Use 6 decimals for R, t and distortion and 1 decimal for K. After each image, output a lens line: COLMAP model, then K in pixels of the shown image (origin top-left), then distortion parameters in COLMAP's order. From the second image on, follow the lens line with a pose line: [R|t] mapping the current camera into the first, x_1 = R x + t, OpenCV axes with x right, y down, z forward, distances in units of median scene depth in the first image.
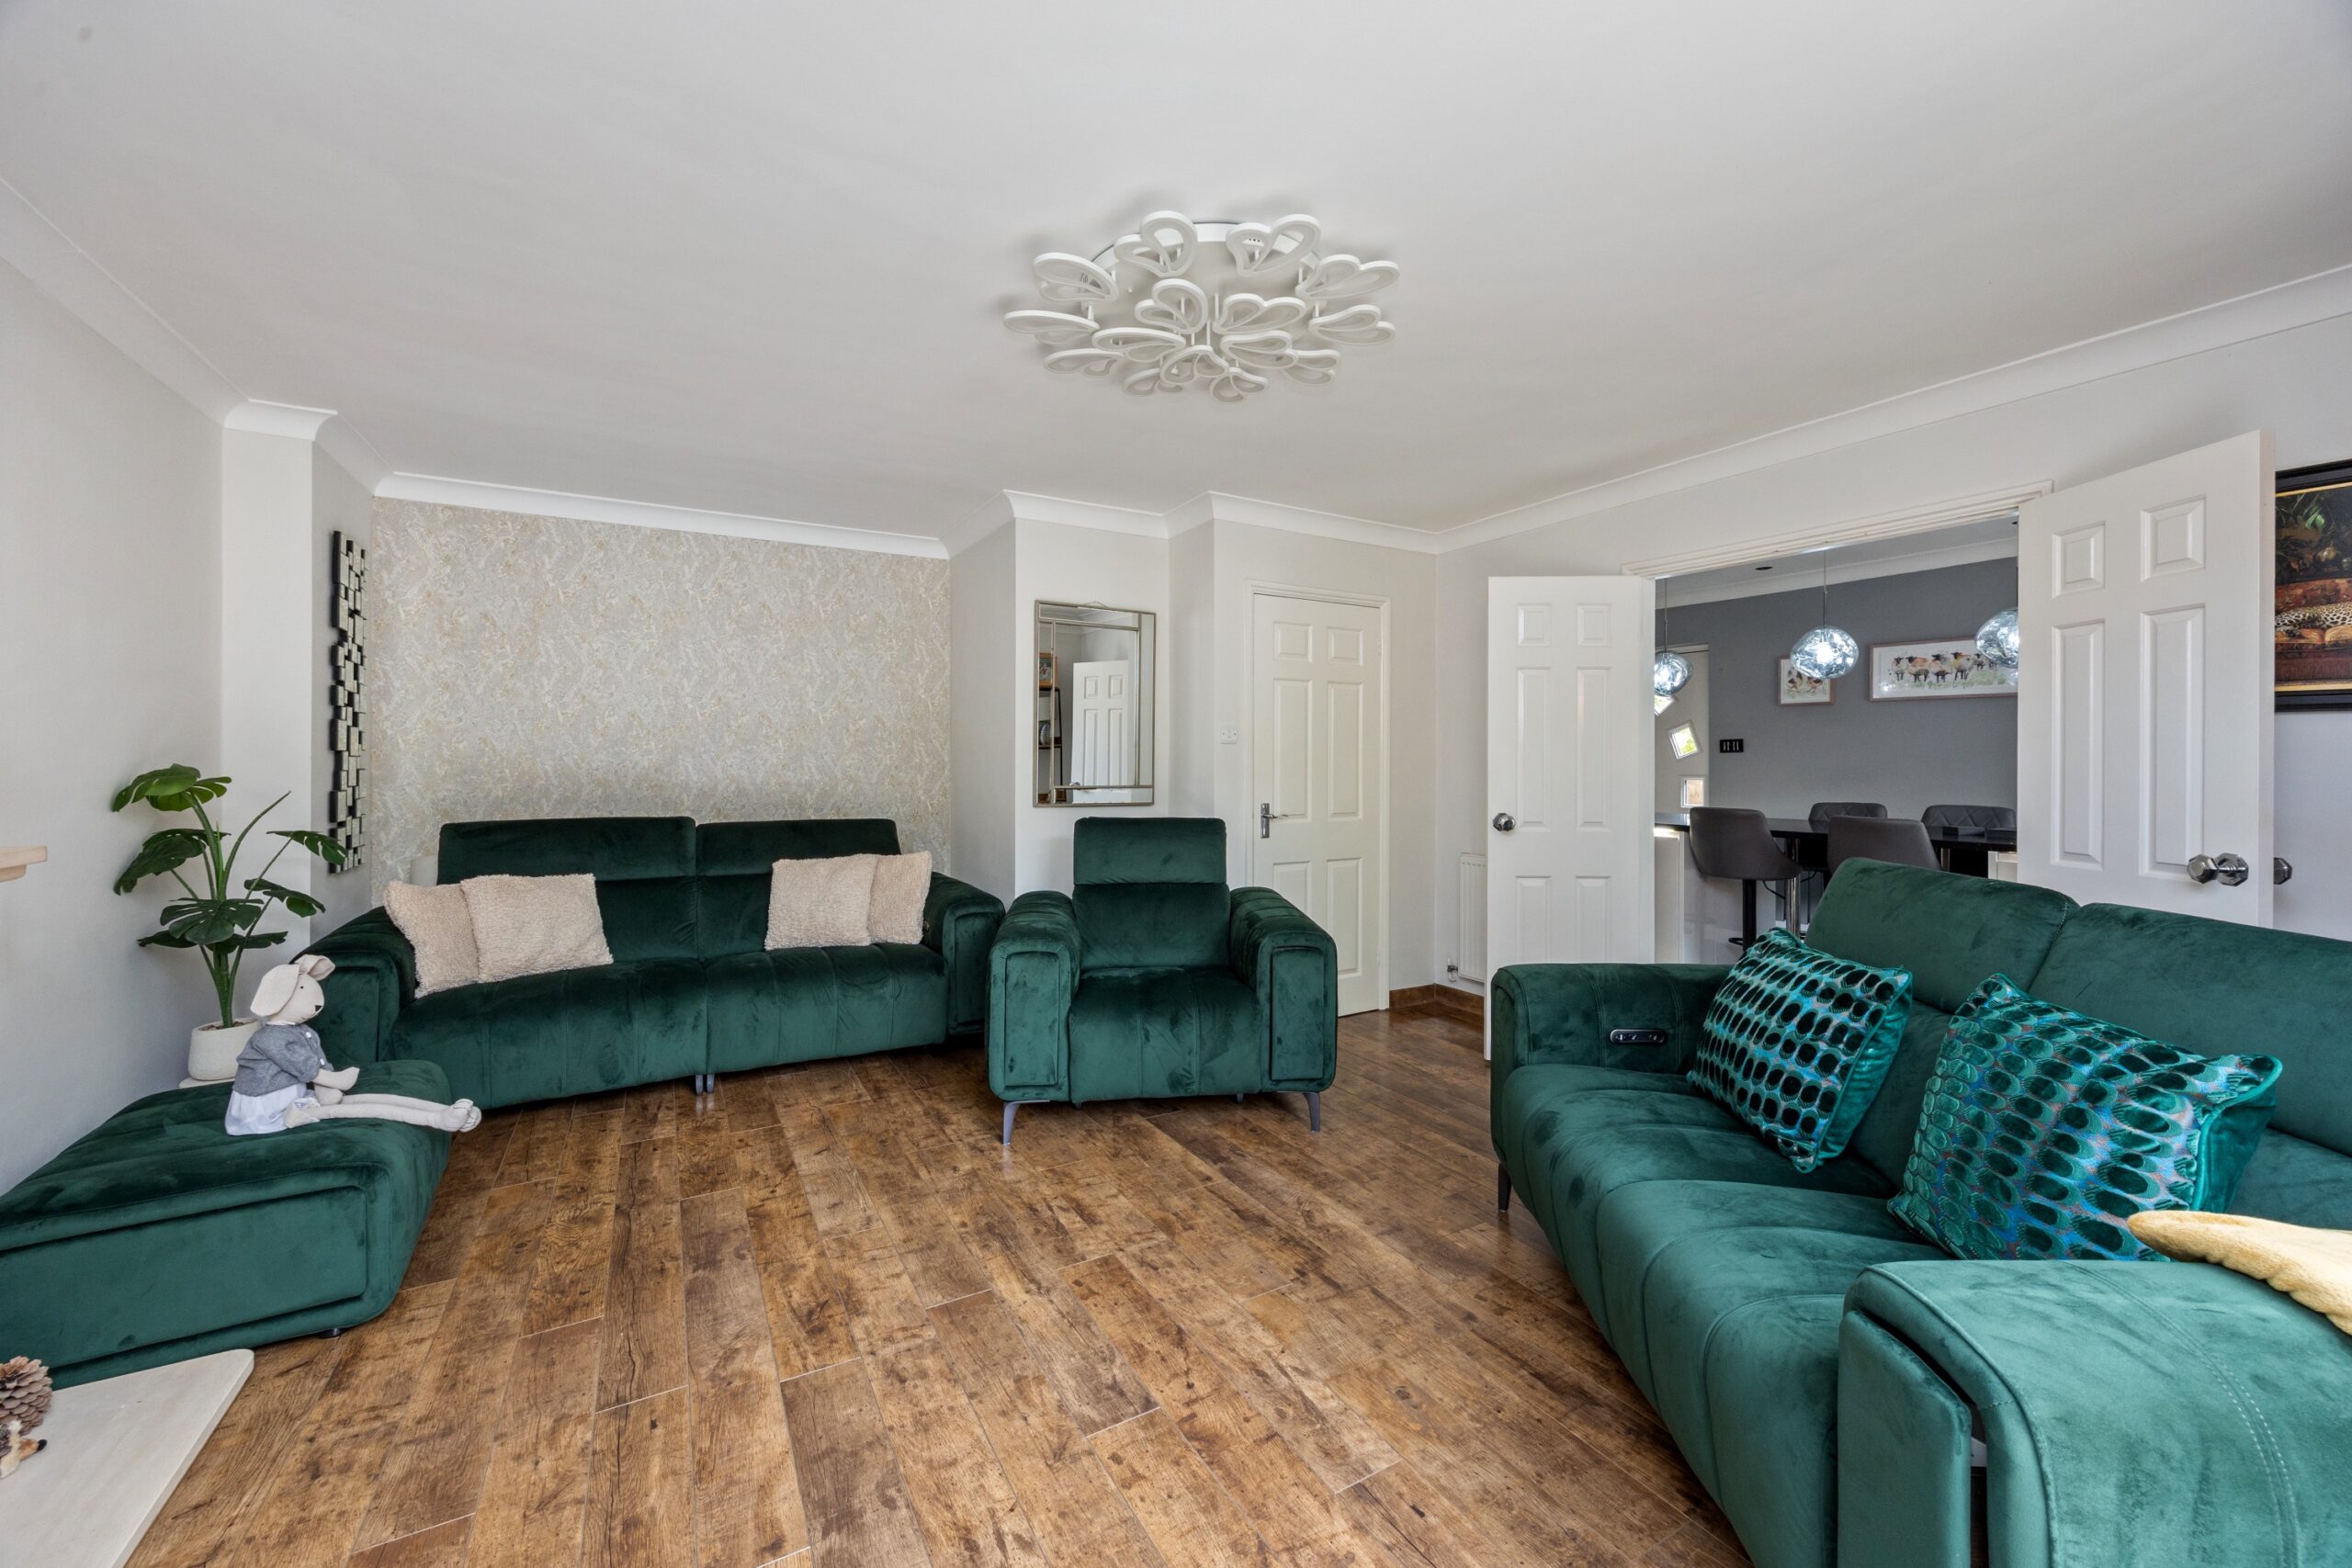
lens RADIAL K [[894.6, 0, 1189.5], [0, 894.6, 773.0], [0, 0, 1]] dist [0.002633, 0.000126]
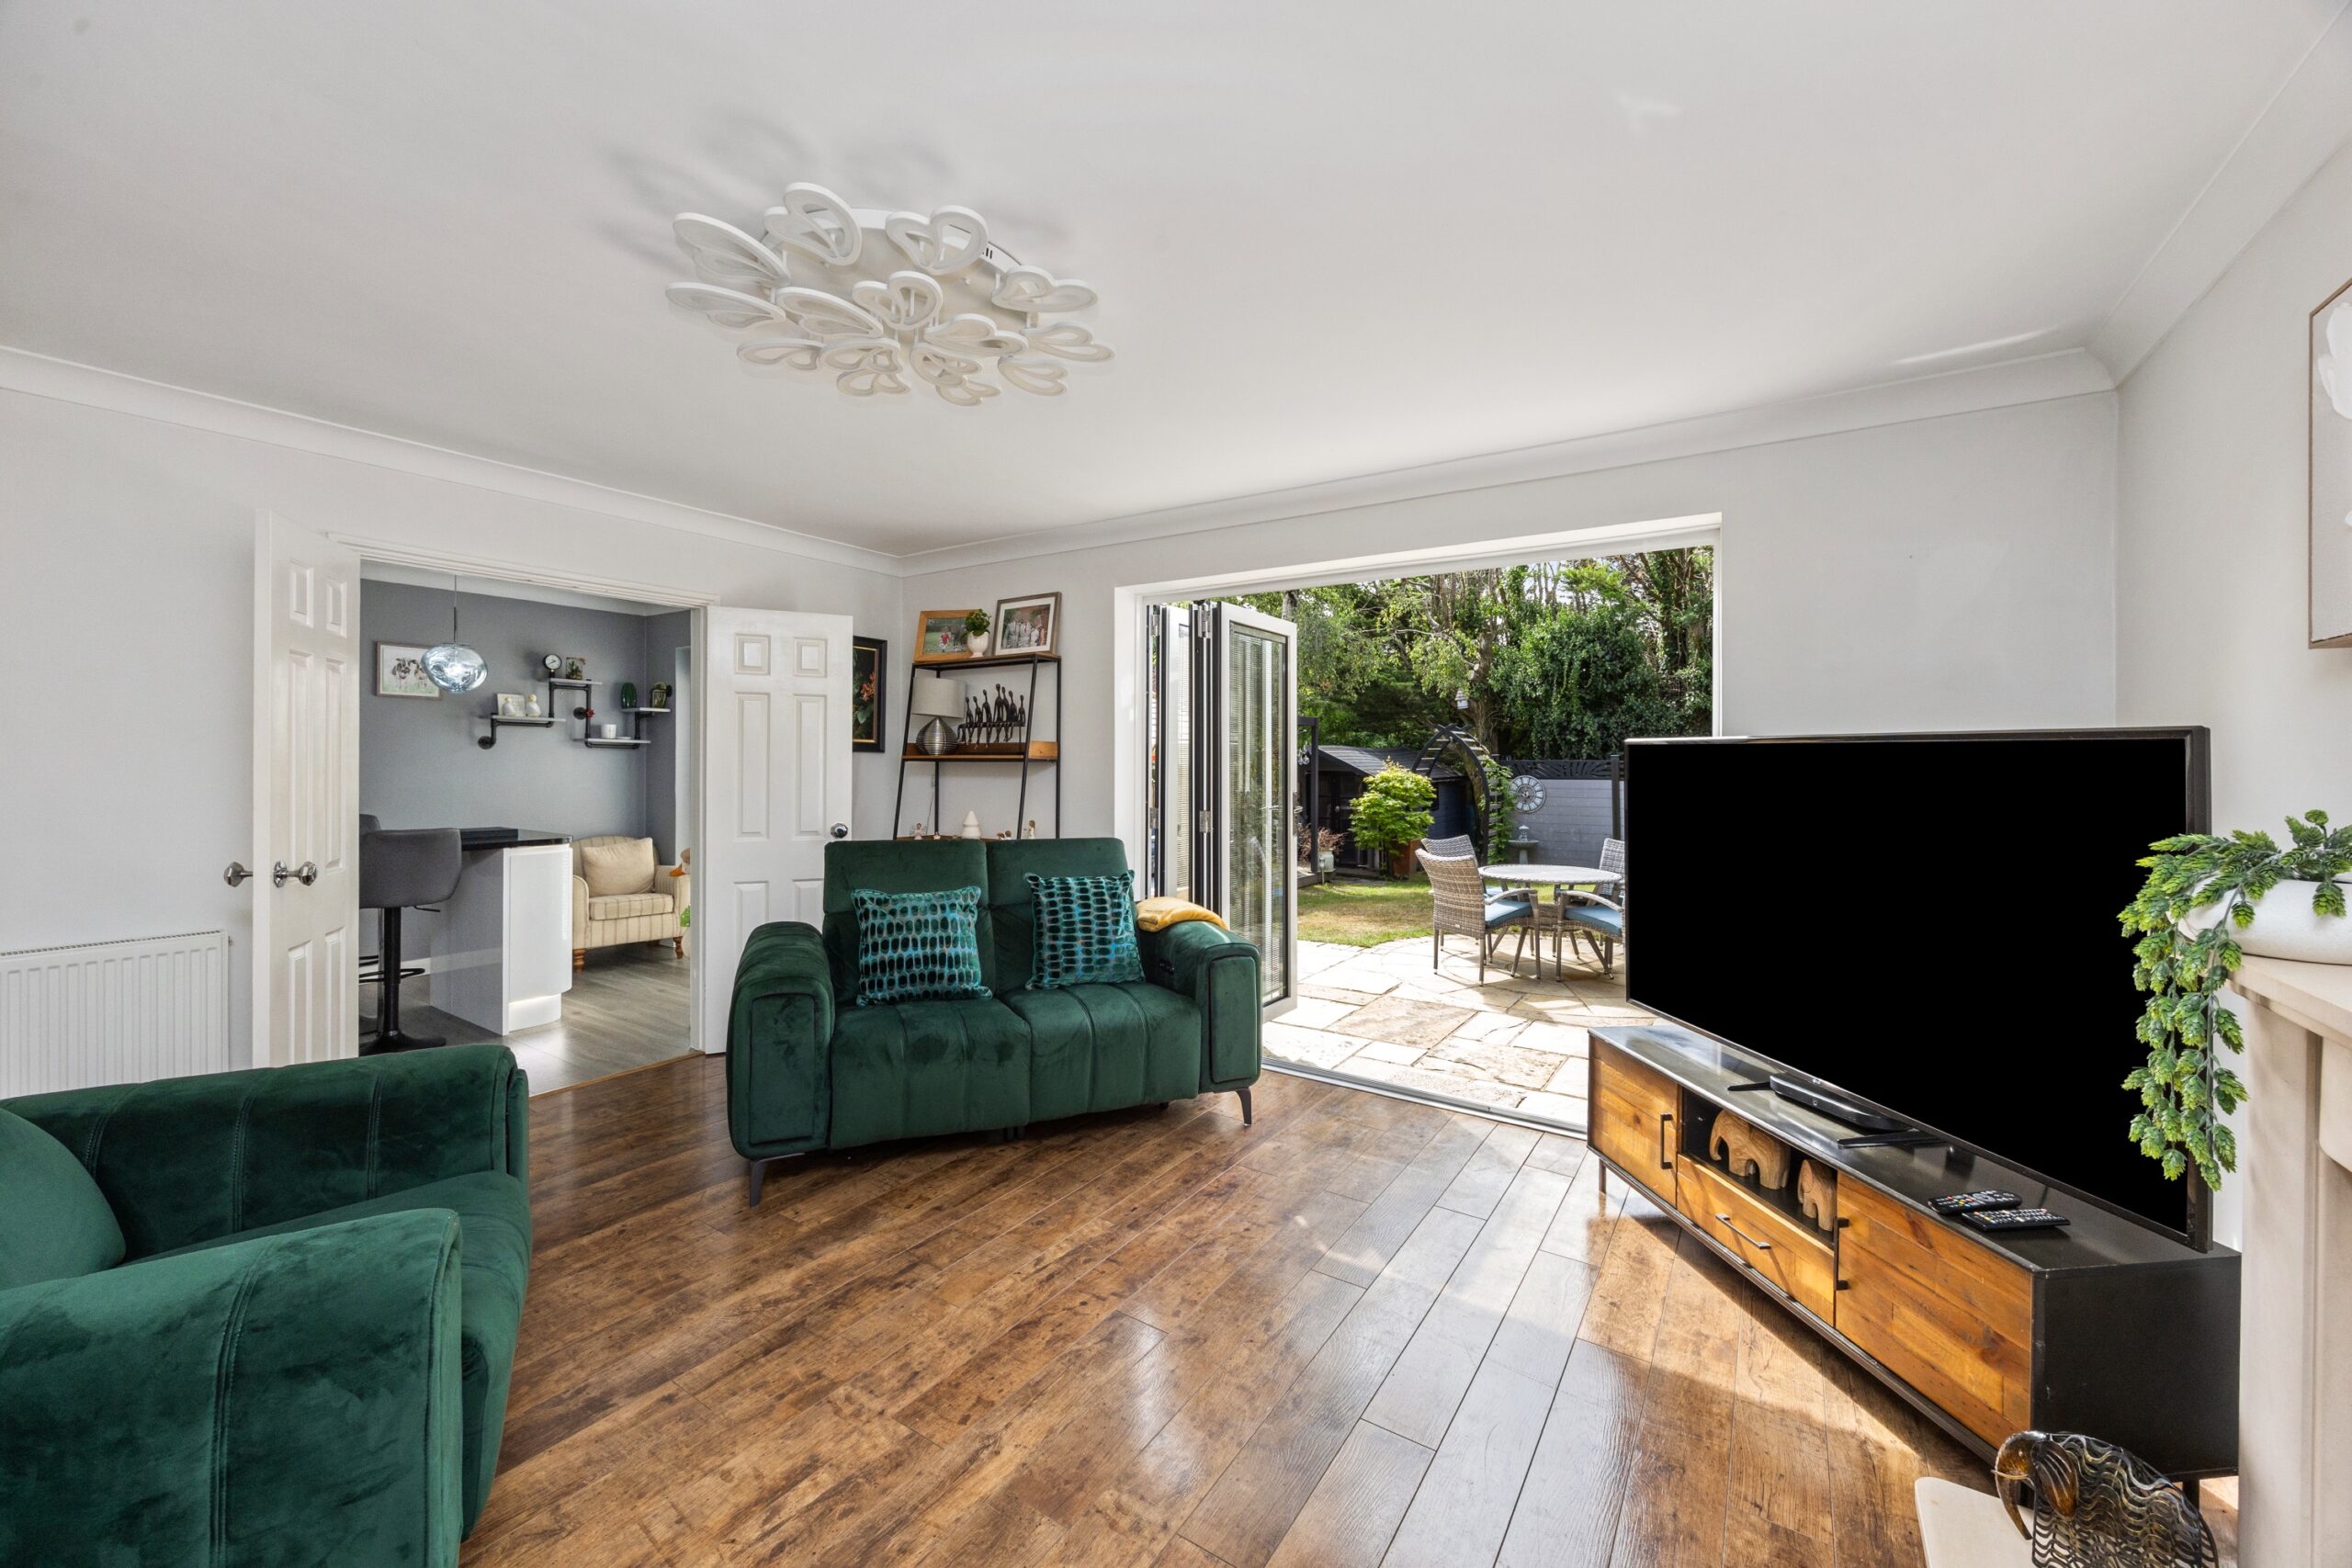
lens RADIAL K [[894.6, 0, 1183.0], [0, 894.6, 767.5], [0, 0, 1]] dist [0.002633, 0.000126]
pose [[-0.440140, -0.006239, 0.897908, -0.923033], [0.001900, 0.999967, 0.007880, -0.042470], [-0.897927, 0.005175, -0.440113, 1.136059]]
